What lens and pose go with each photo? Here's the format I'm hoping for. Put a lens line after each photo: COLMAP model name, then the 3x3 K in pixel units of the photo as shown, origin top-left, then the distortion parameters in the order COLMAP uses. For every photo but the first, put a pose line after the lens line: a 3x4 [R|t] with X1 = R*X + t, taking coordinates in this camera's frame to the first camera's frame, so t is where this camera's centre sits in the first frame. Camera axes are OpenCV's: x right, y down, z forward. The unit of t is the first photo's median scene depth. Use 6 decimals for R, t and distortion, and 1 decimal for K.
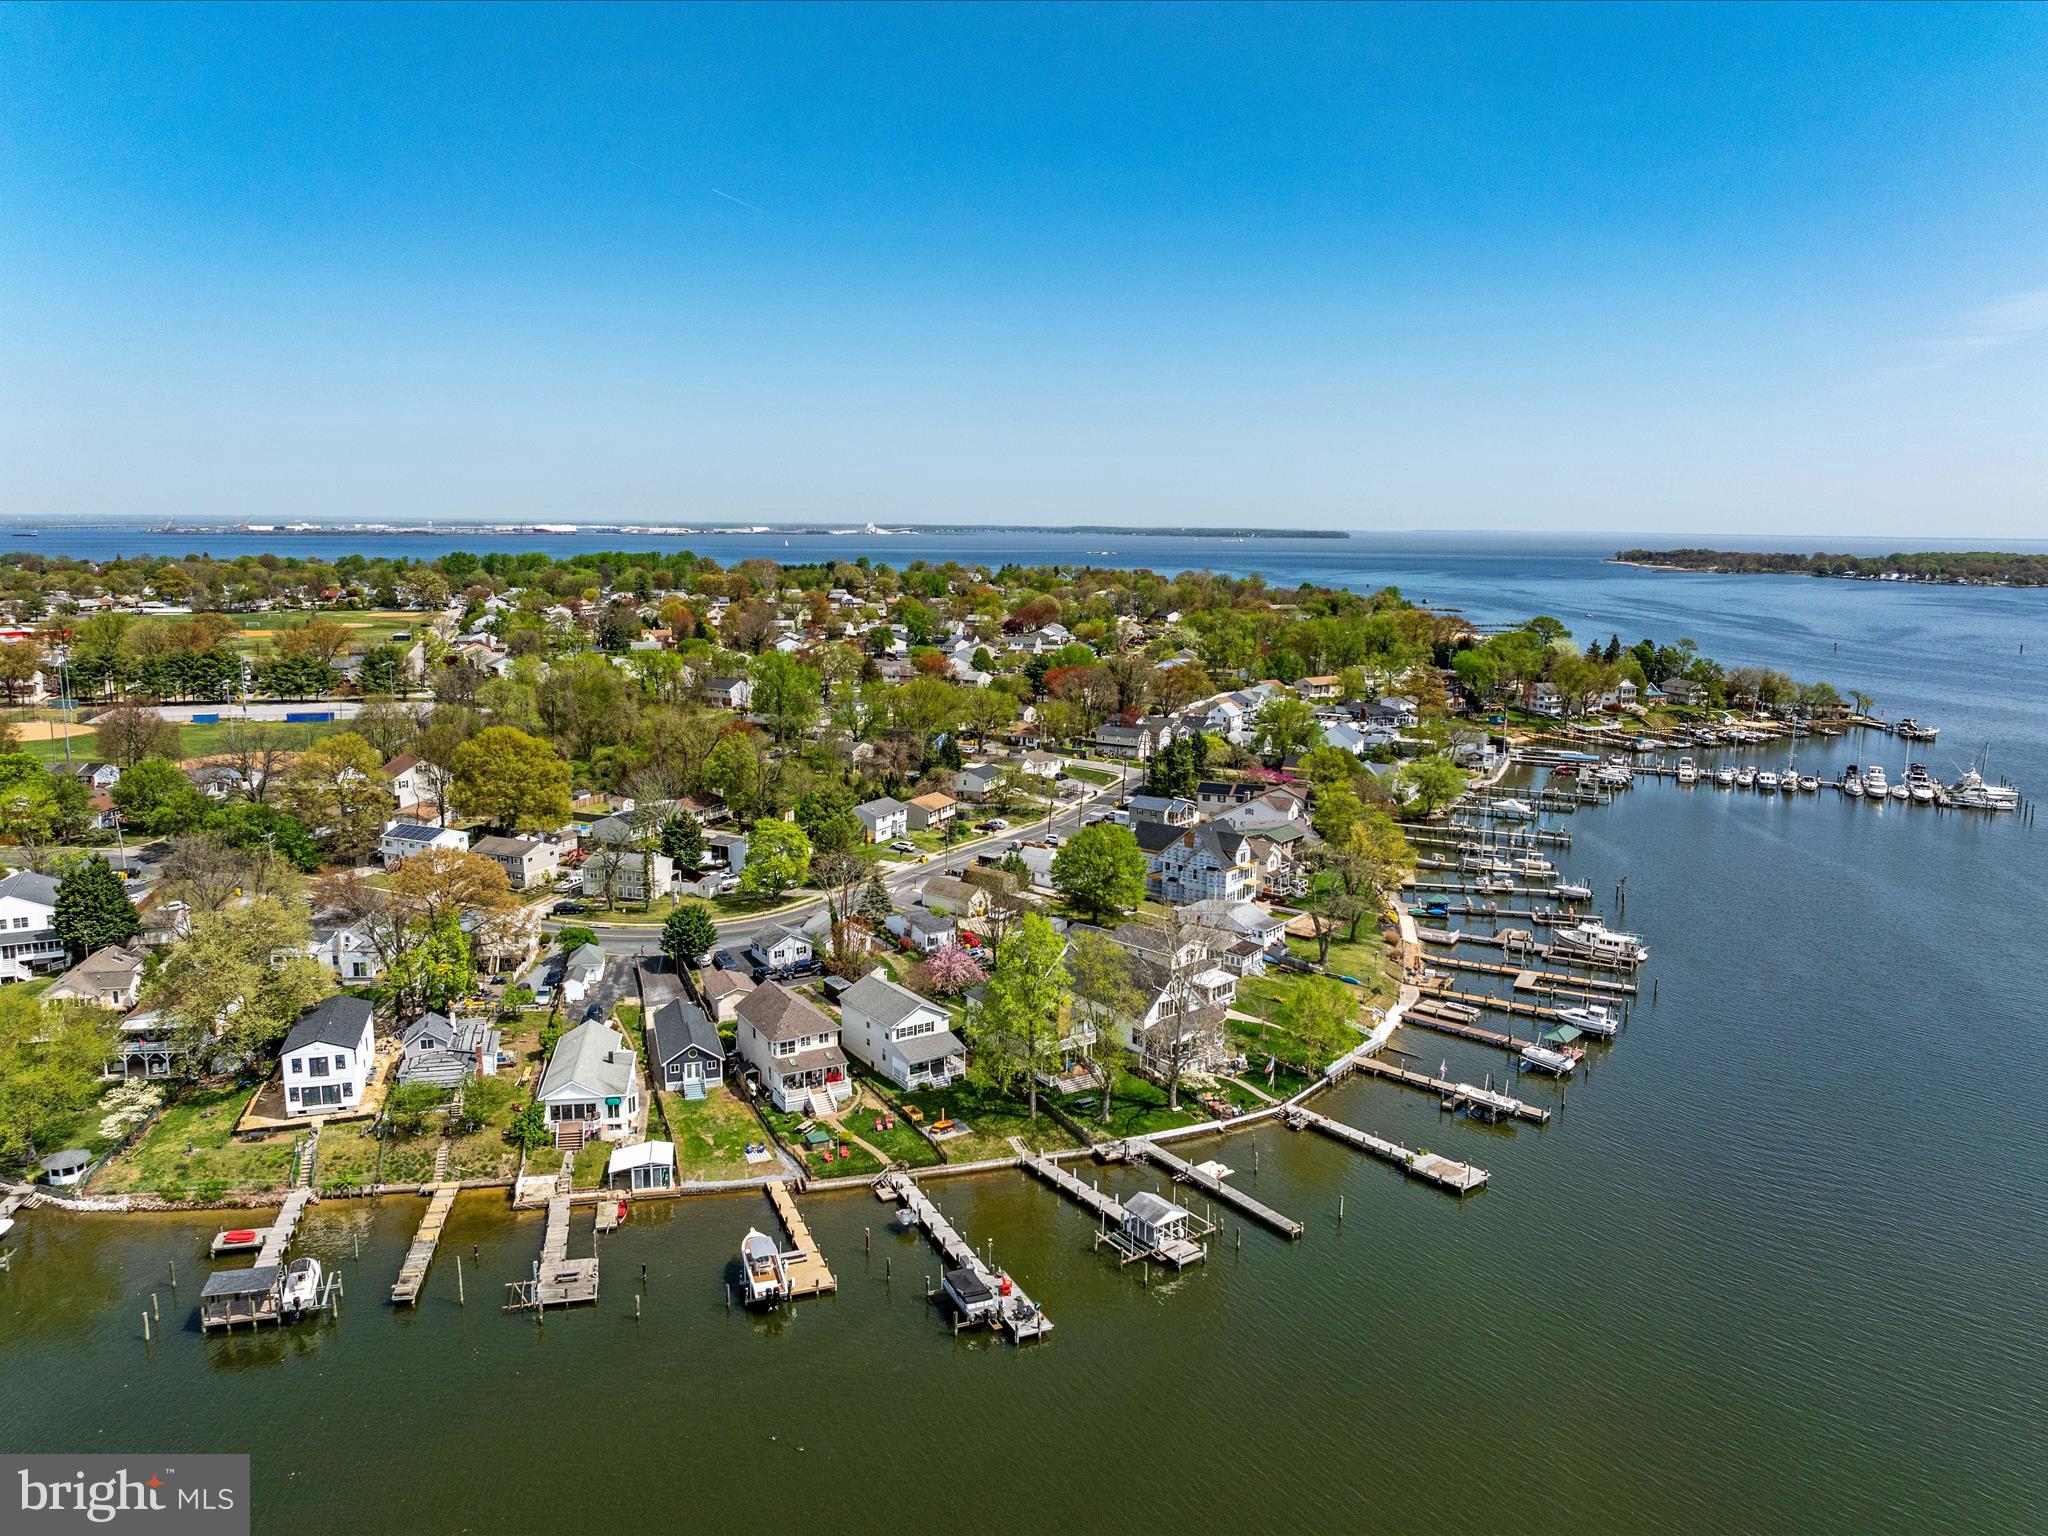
lens RADIAL K [[1435.3, 0, 1023.7], [0, 1435.3, 754.6], [0, 0, 1]] dist [-0.036947, 0.006350]
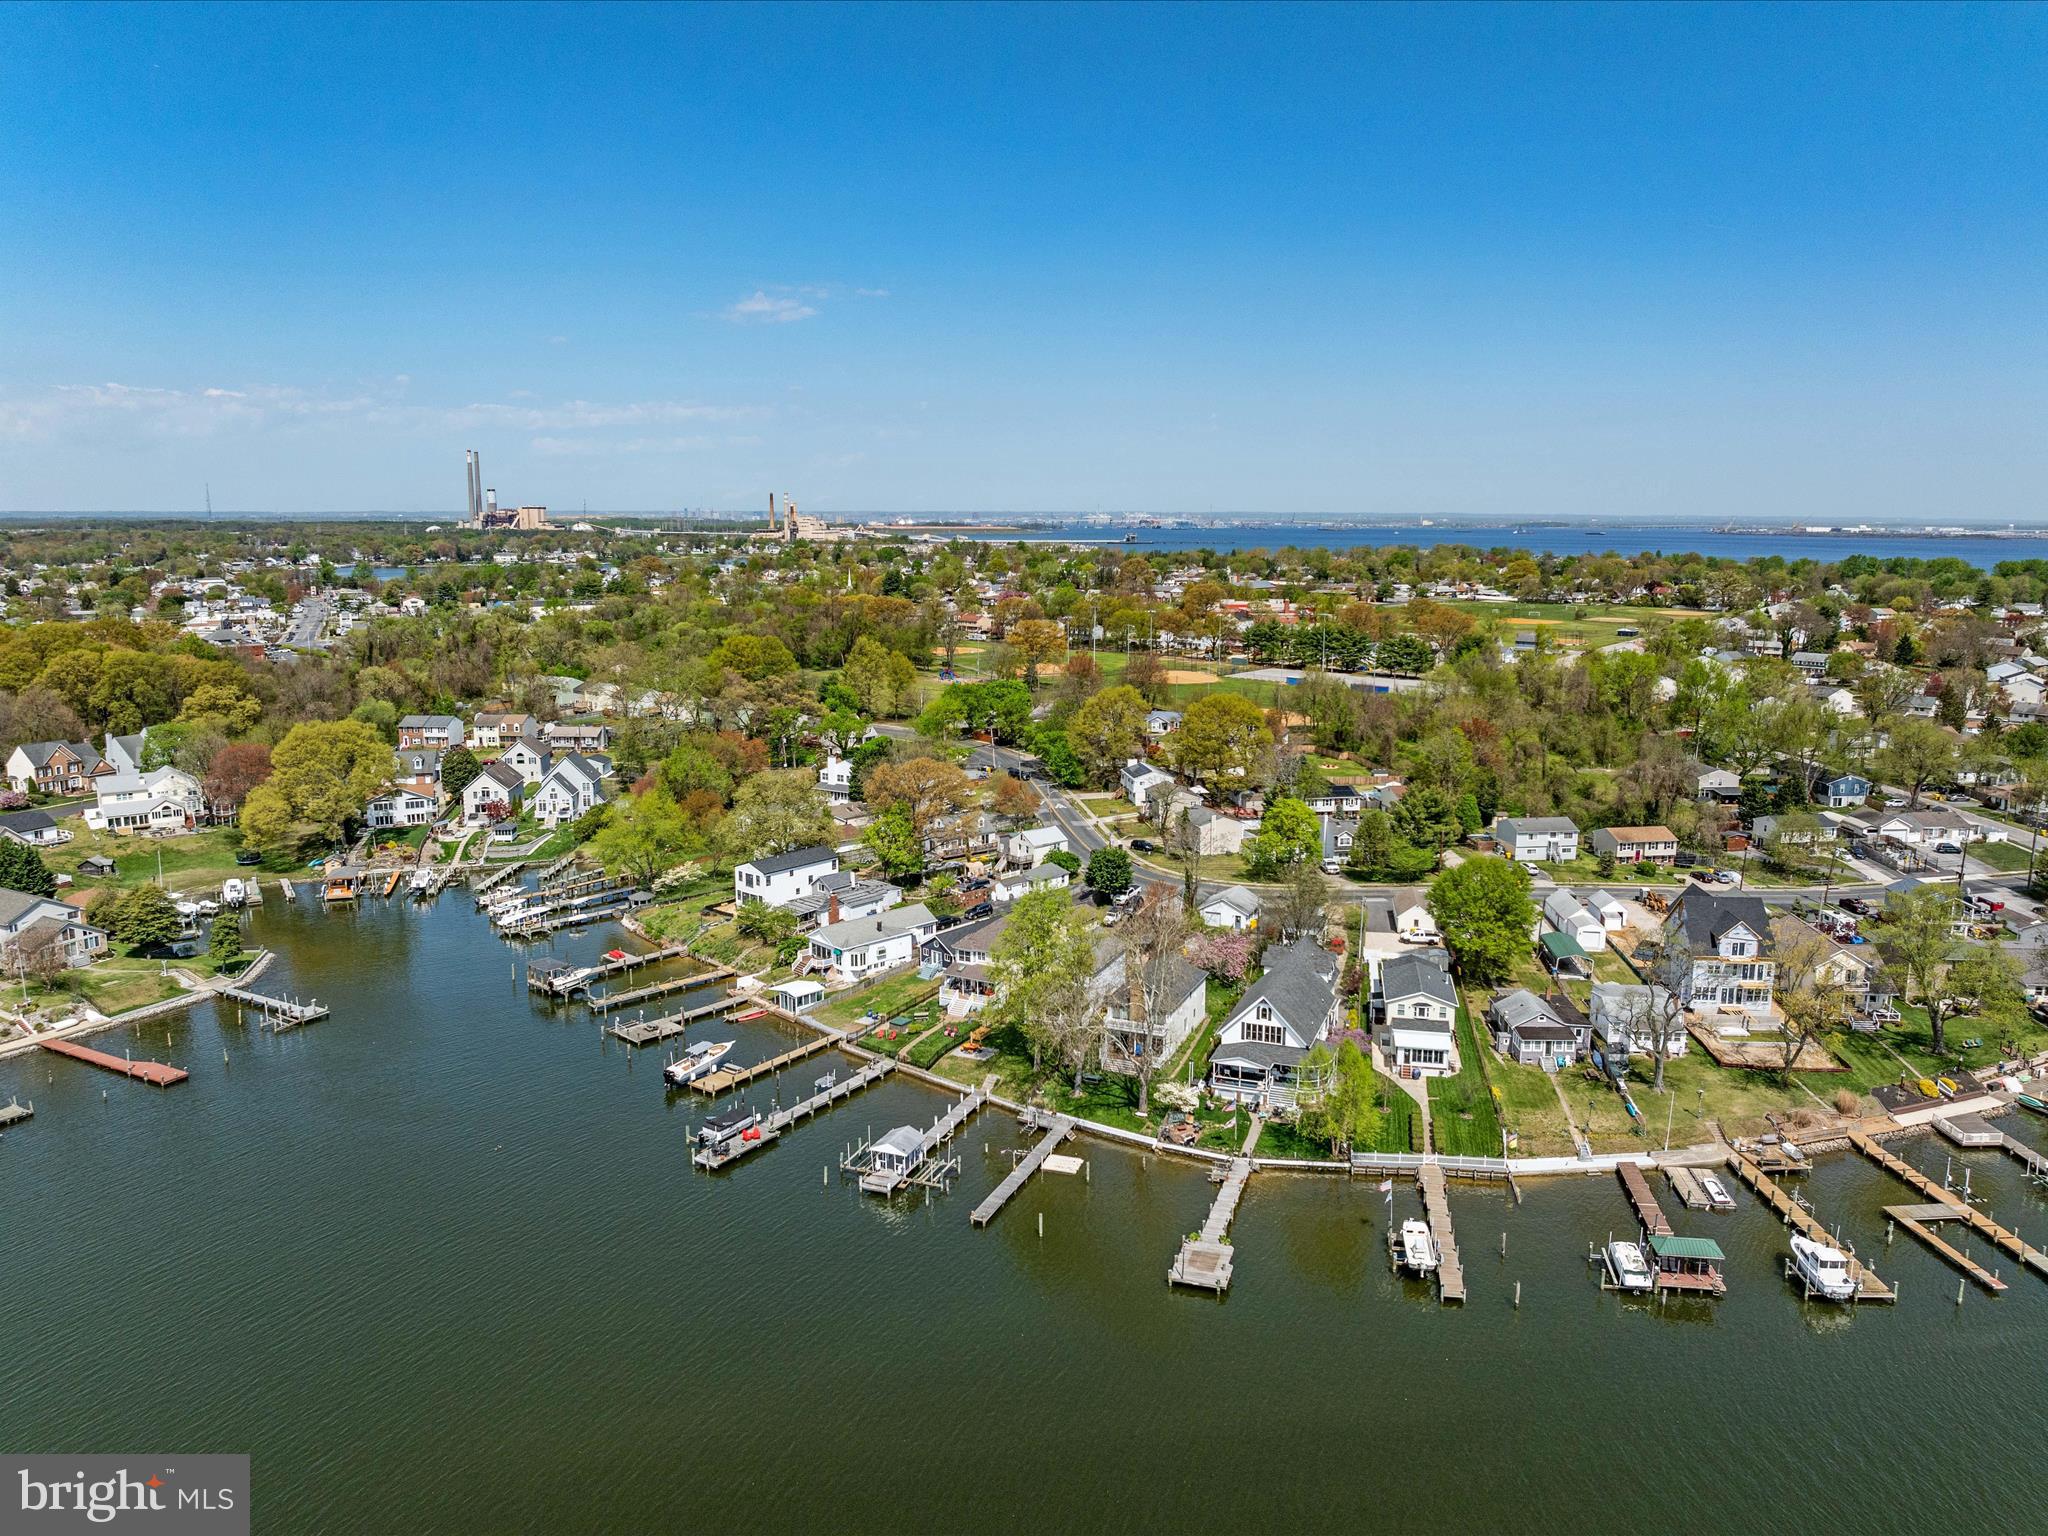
lens RADIAL K [[1430.0, 0, 1027.8], [0, 1430.0, 766.1], [0, 0, 1]] dist [-0.031084, -0.000649]
pose [[0.538346, 0.136527, -0.831591, 0.880960], [-0.130620, 0.988382, 0.077708, -0.052139], [0.832539, 0.066789, 0.549925, 0.411067]]
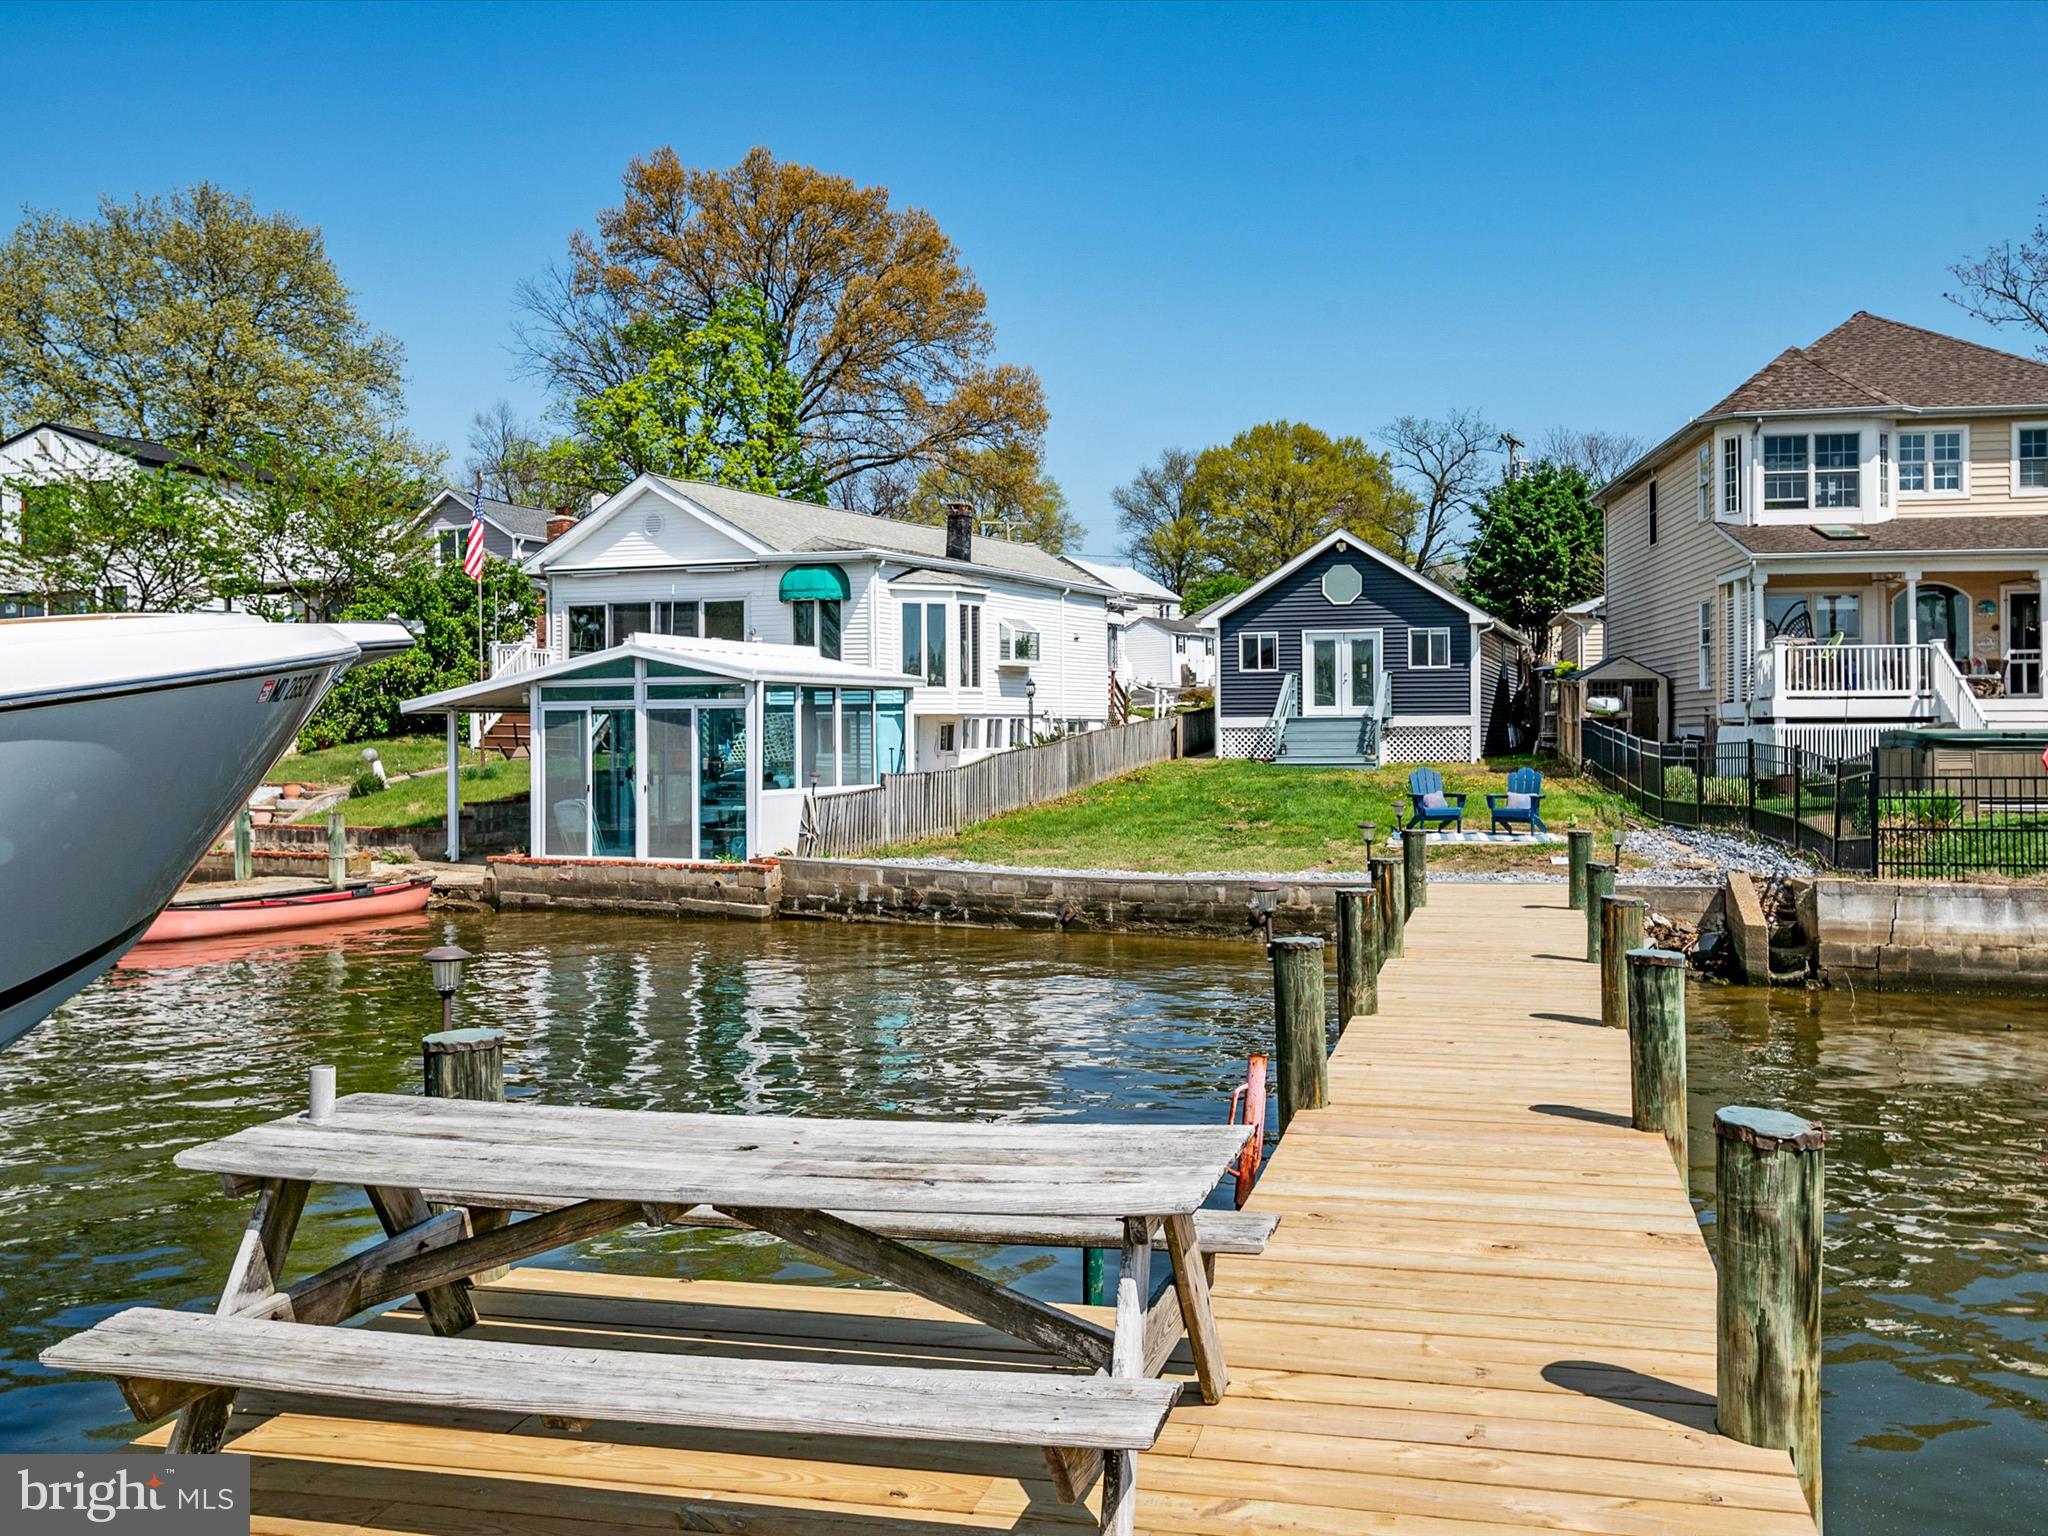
lens RADIAL K [[1832.6, 0, 1038.5], [0, 1832.6, 708.8], [0, 0, 1]] dist [0.045873, -0.002664]
pose [[0.803421, -0.019212, -0.595101, -0.114804], [-0.083712, 0.985907, -0.144845, 0.293034], [0.589497, 0.166189, 0.790490, 0.825749]]
